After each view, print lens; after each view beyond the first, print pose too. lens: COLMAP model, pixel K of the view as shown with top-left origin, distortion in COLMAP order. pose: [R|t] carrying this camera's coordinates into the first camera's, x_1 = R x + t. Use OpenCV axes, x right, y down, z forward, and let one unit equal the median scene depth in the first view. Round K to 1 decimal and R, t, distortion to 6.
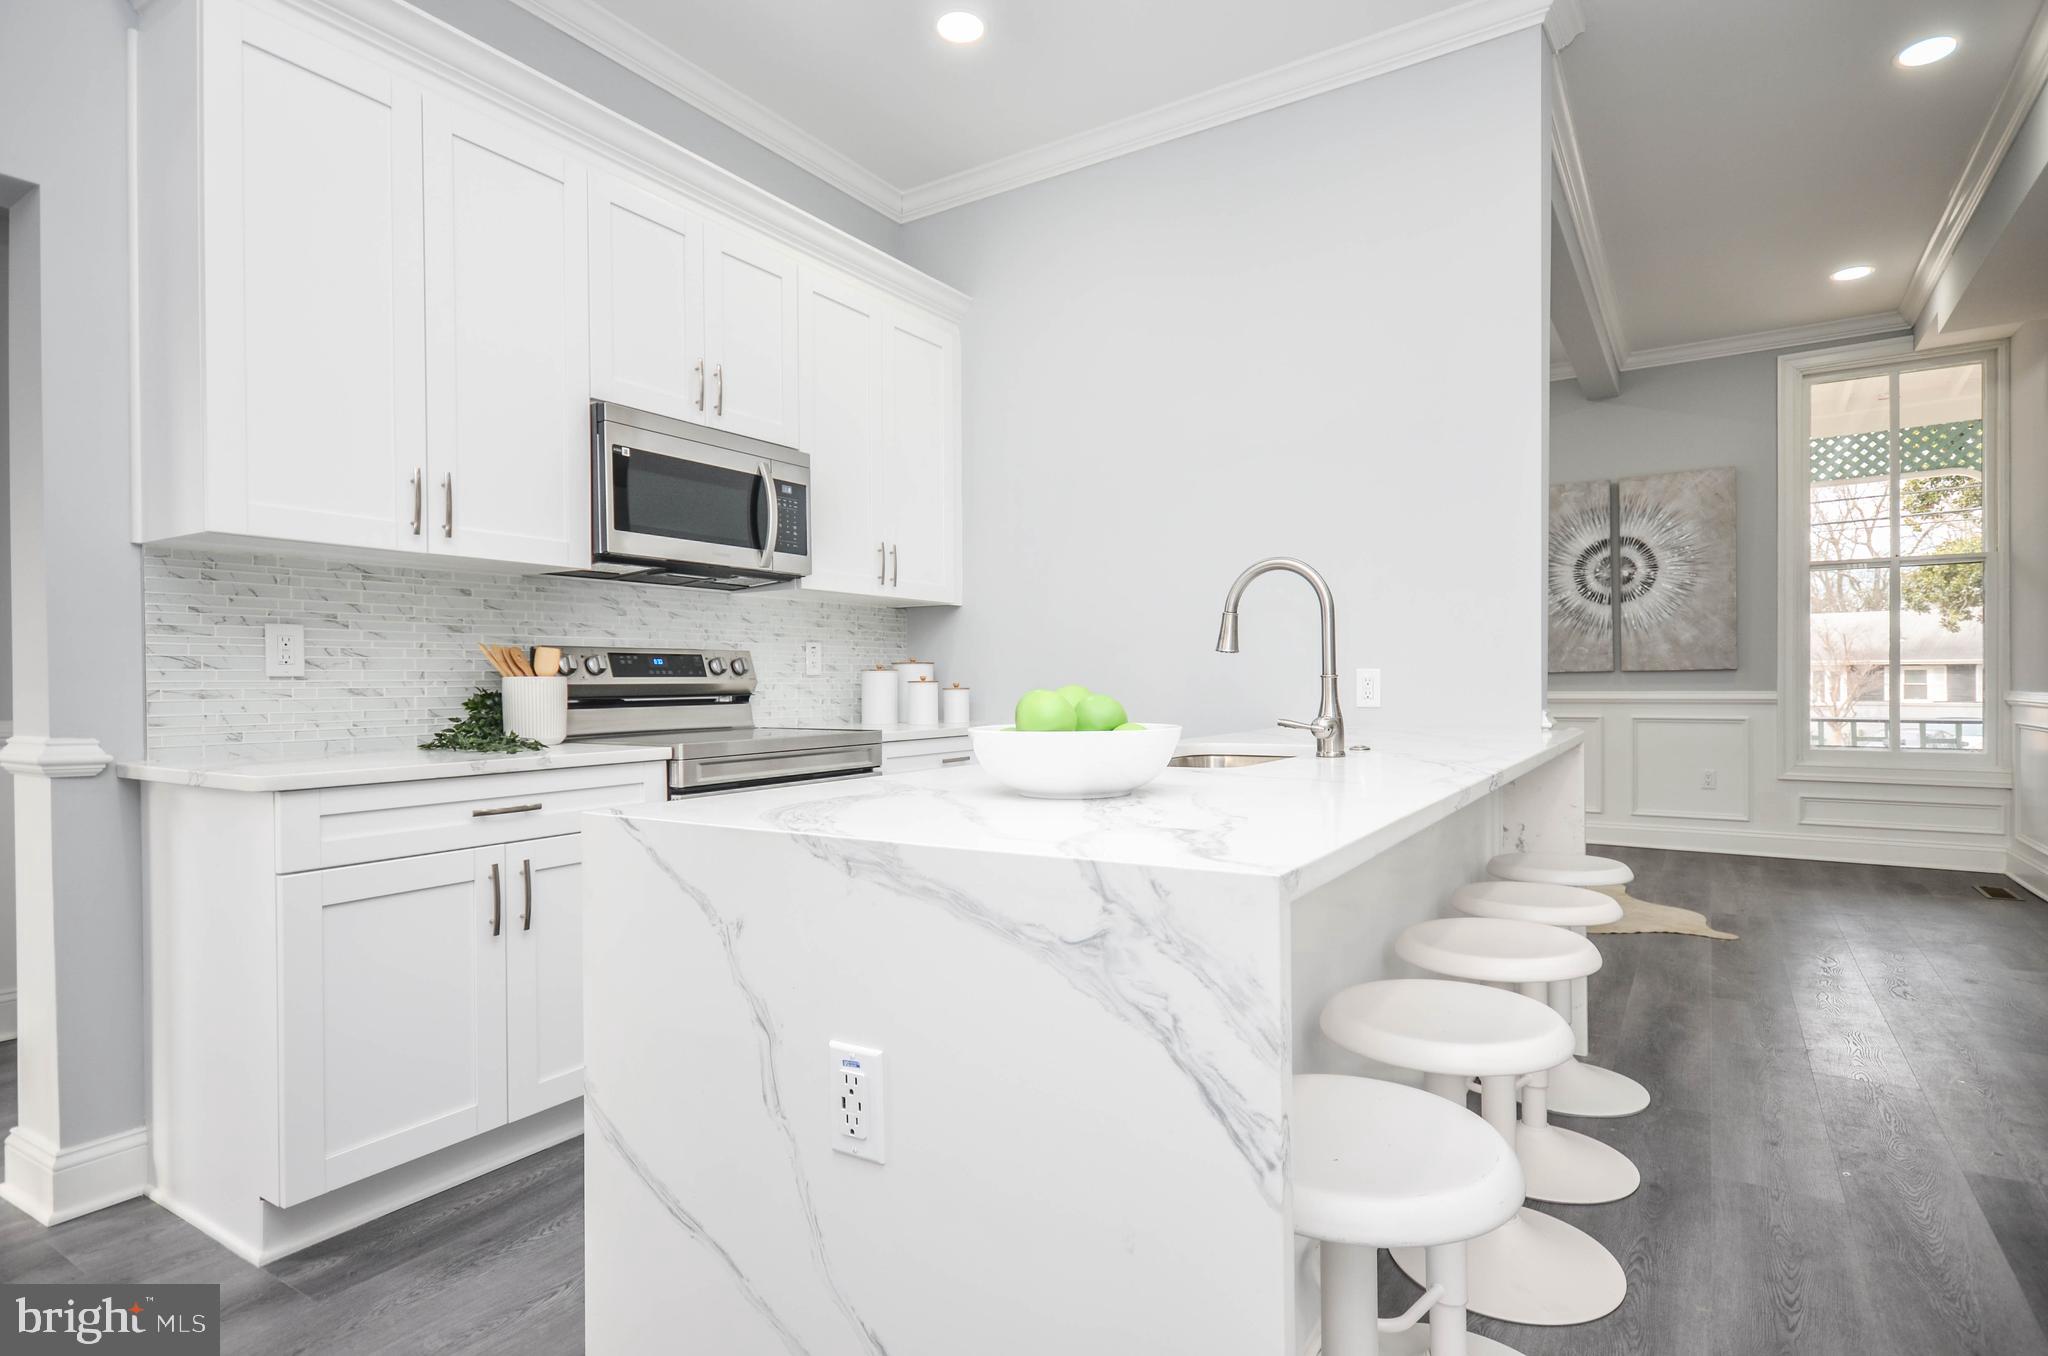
lens RADIAL K [[1062.5, 0, 1025.5], [0, 1062.5, 689.5], [0, 0, 1]] dist [0.012337, 0.001485]
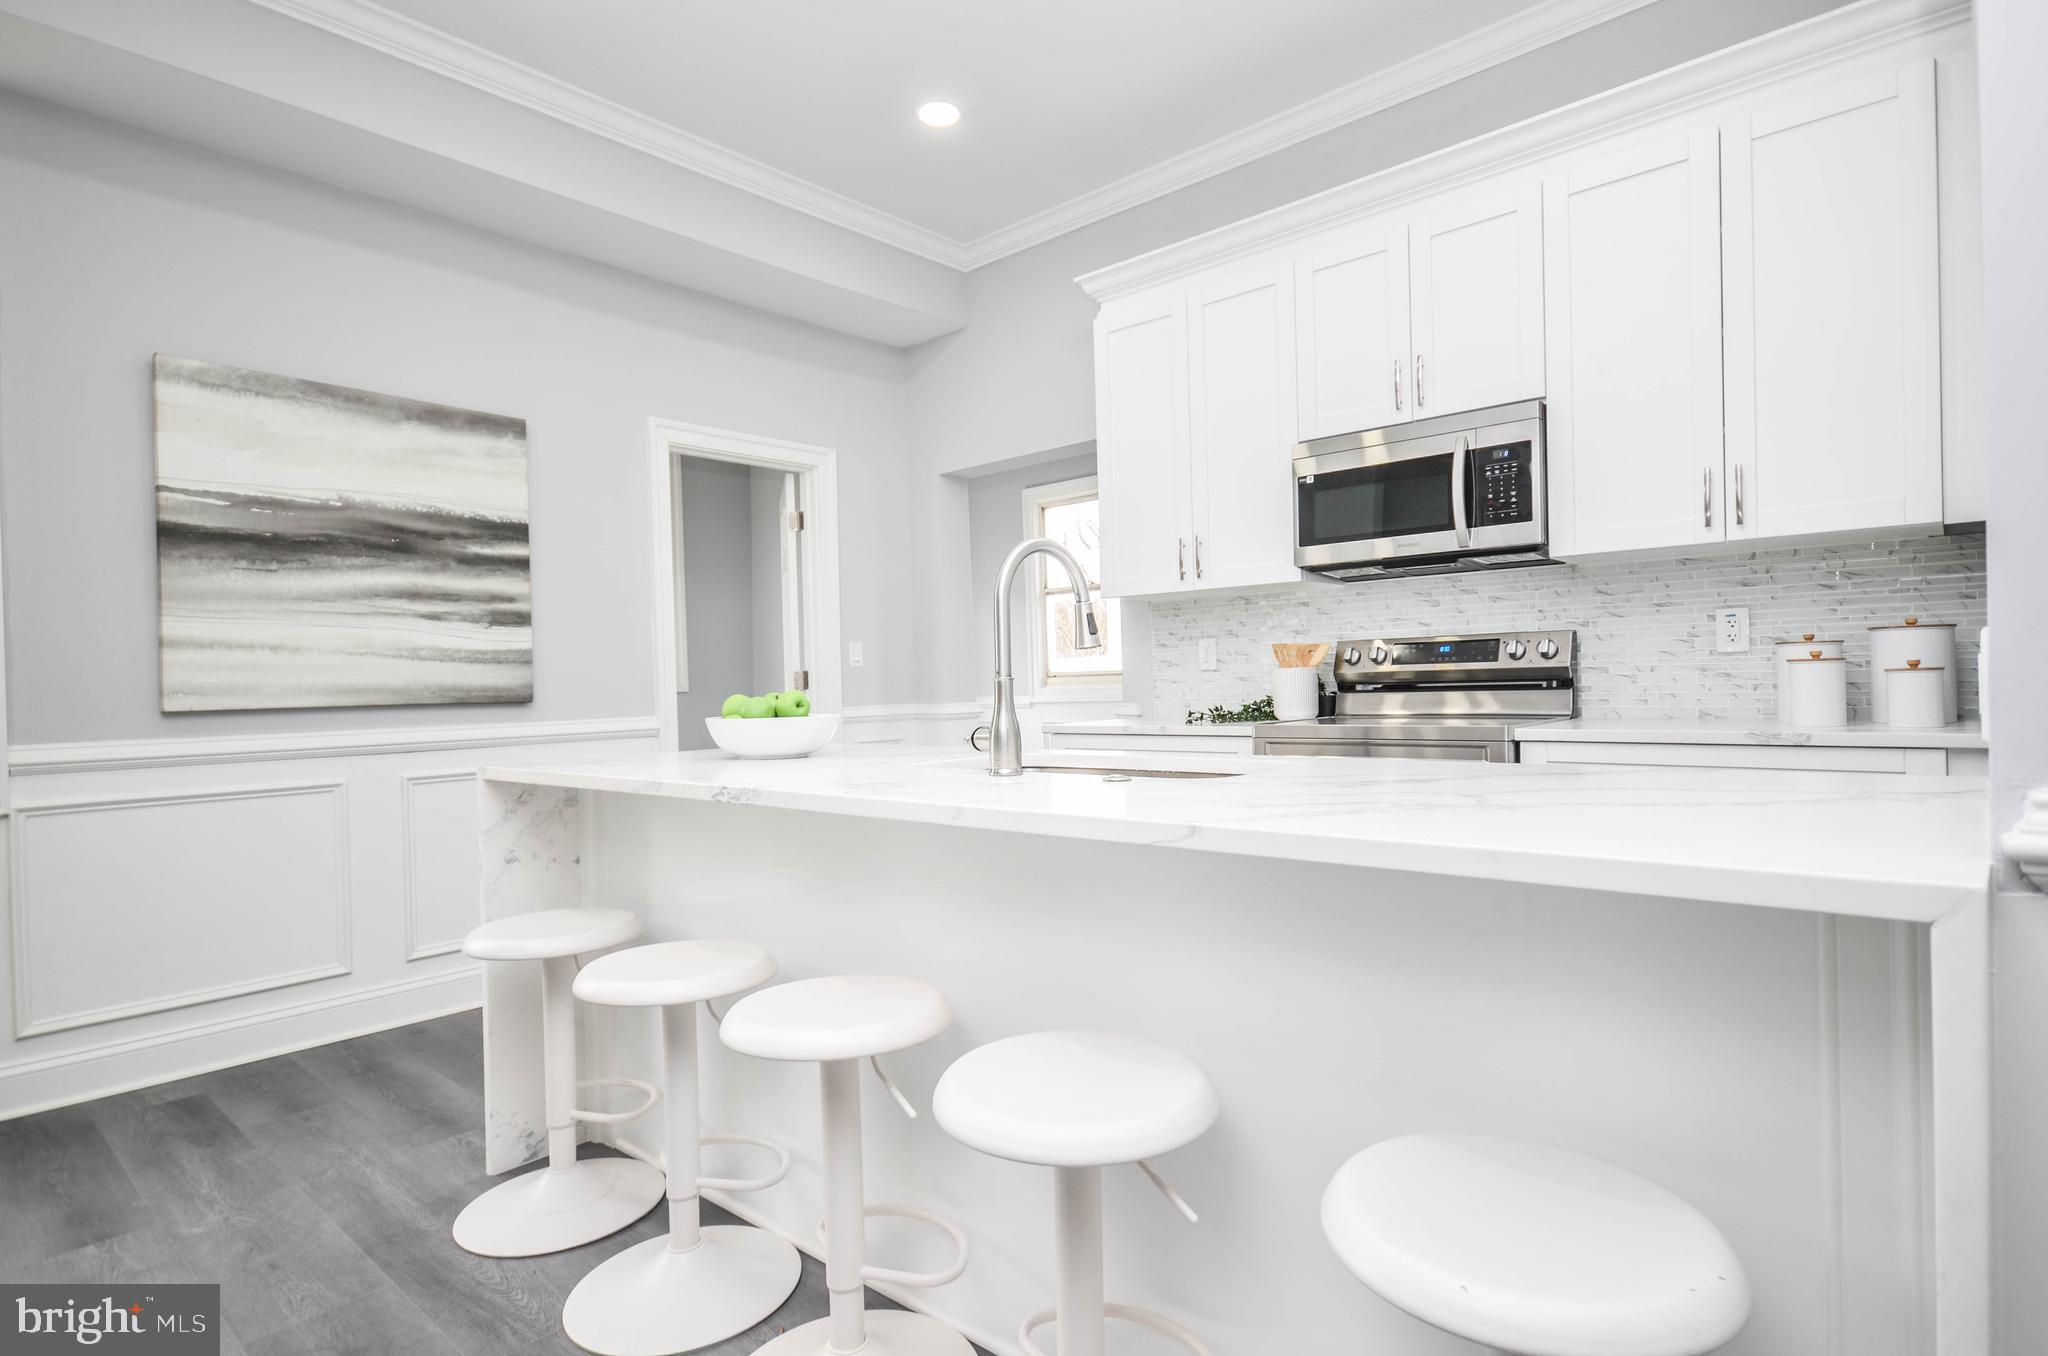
lens RADIAL K [[1062.5, 0, 1057.1], [0, 1062.5, 690.9], [0, 0, 1]] dist [0.012337, 0.001485]
pose [[-0.140731, 0.018700, -0.989871, 0.381214], [0.017858, 0.999707, 0.016347, -0.004164], [0.989887, -0.015377, -0.141023, 0.391709]]
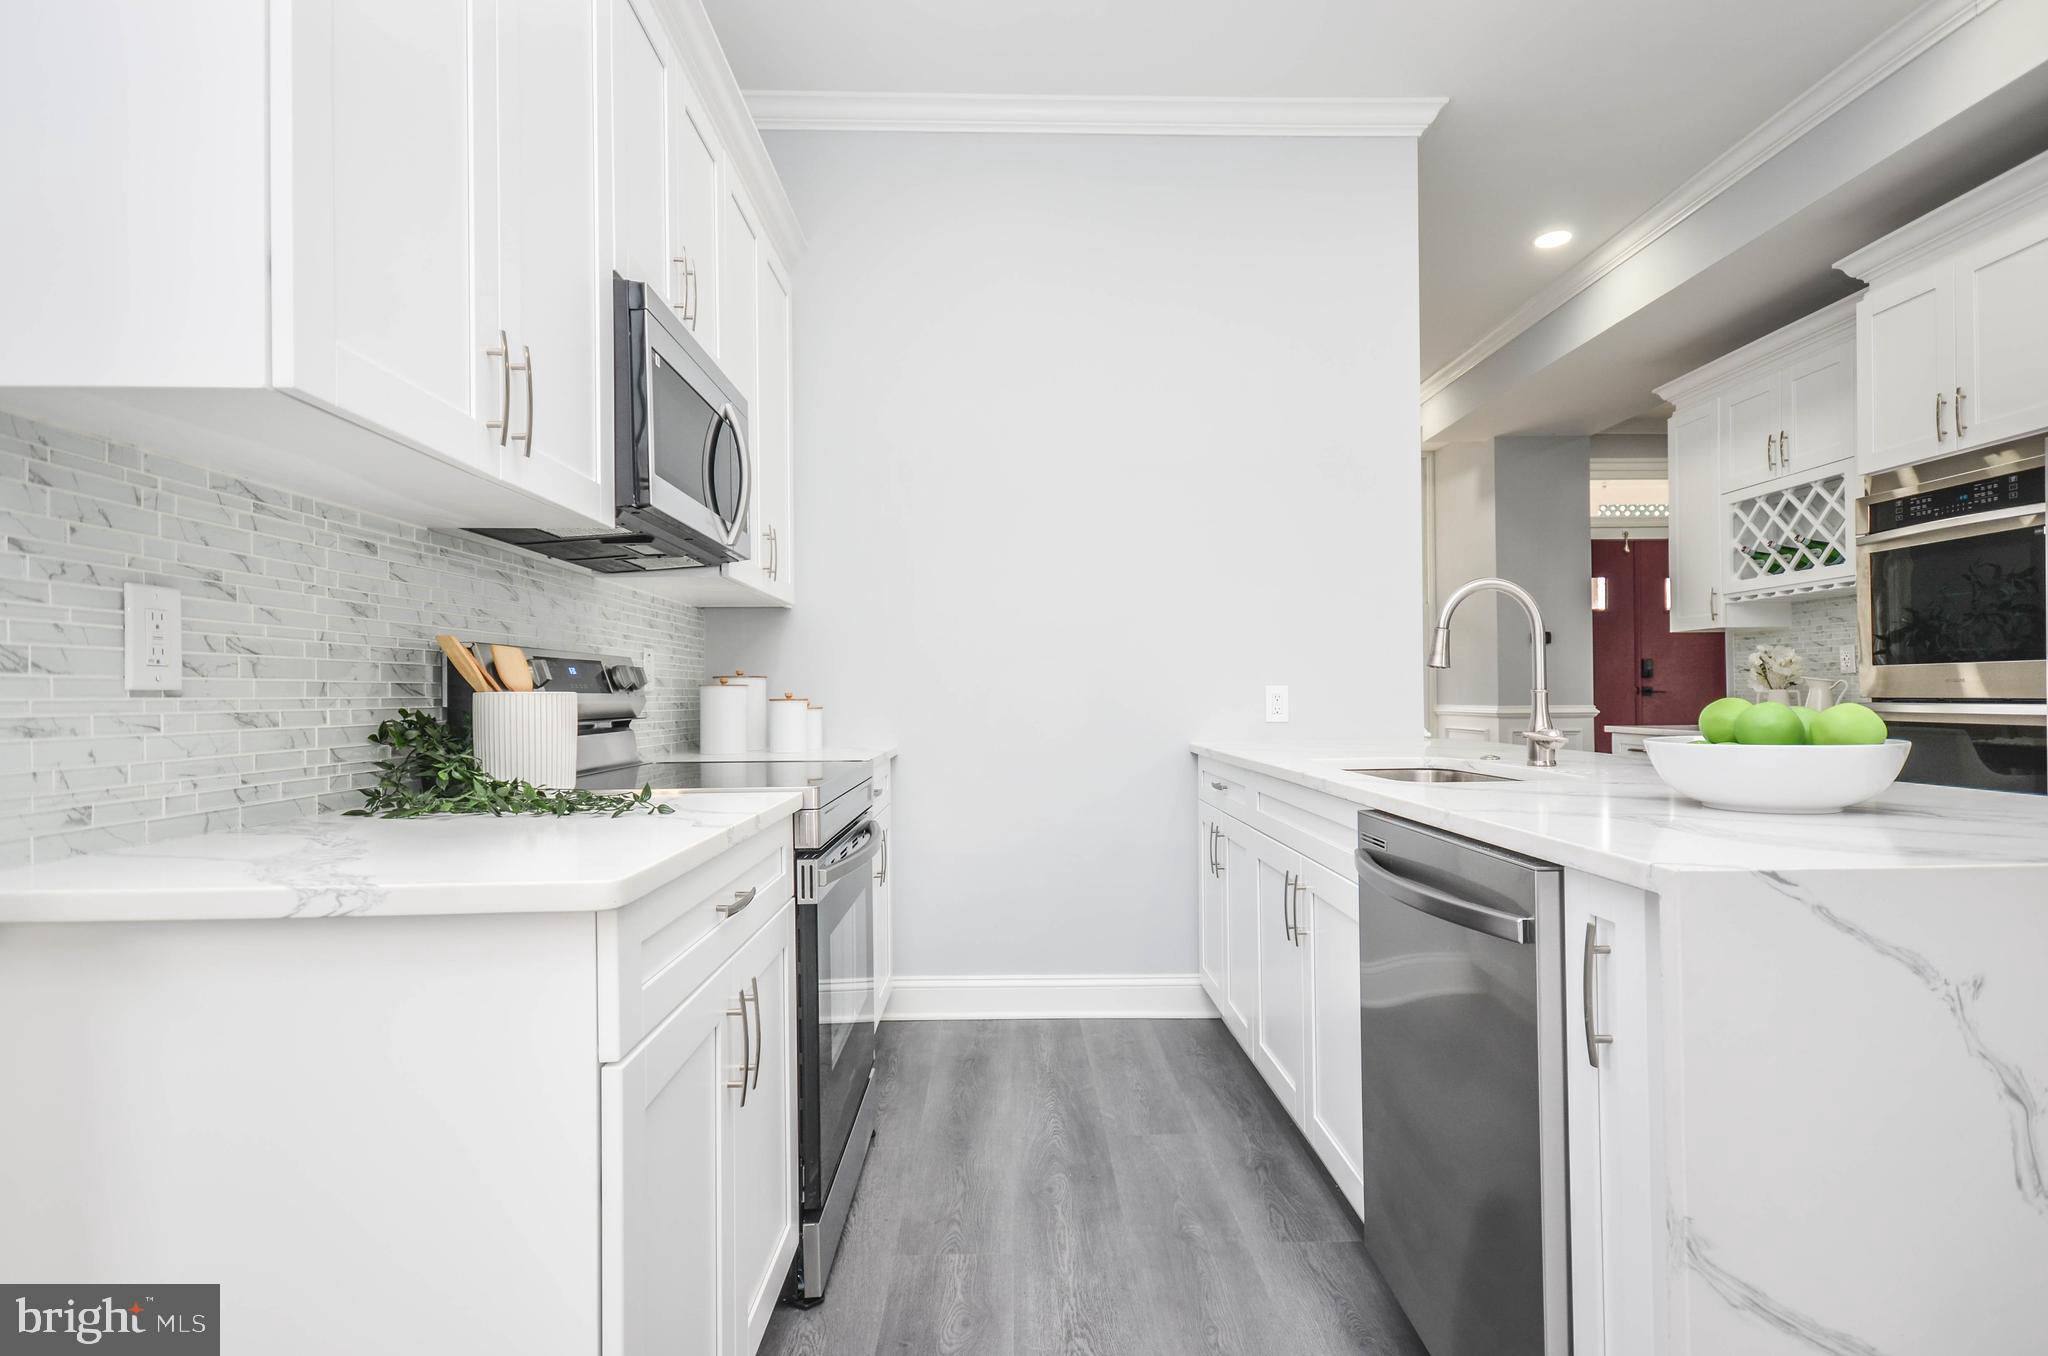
lens RADIAL K [[1062.5, 0, 1041.6], [0, 1062.5, 697.3], [0, 0, 1]] dist [0.012337, 0.001485]
pose [[0.816060, -0.002291, 0.577963, -0.251910], [0.008833, 0.999925, -0.008509, -0.000386], [-0.577900, 0.012049, 0.816019, 0.136586]]
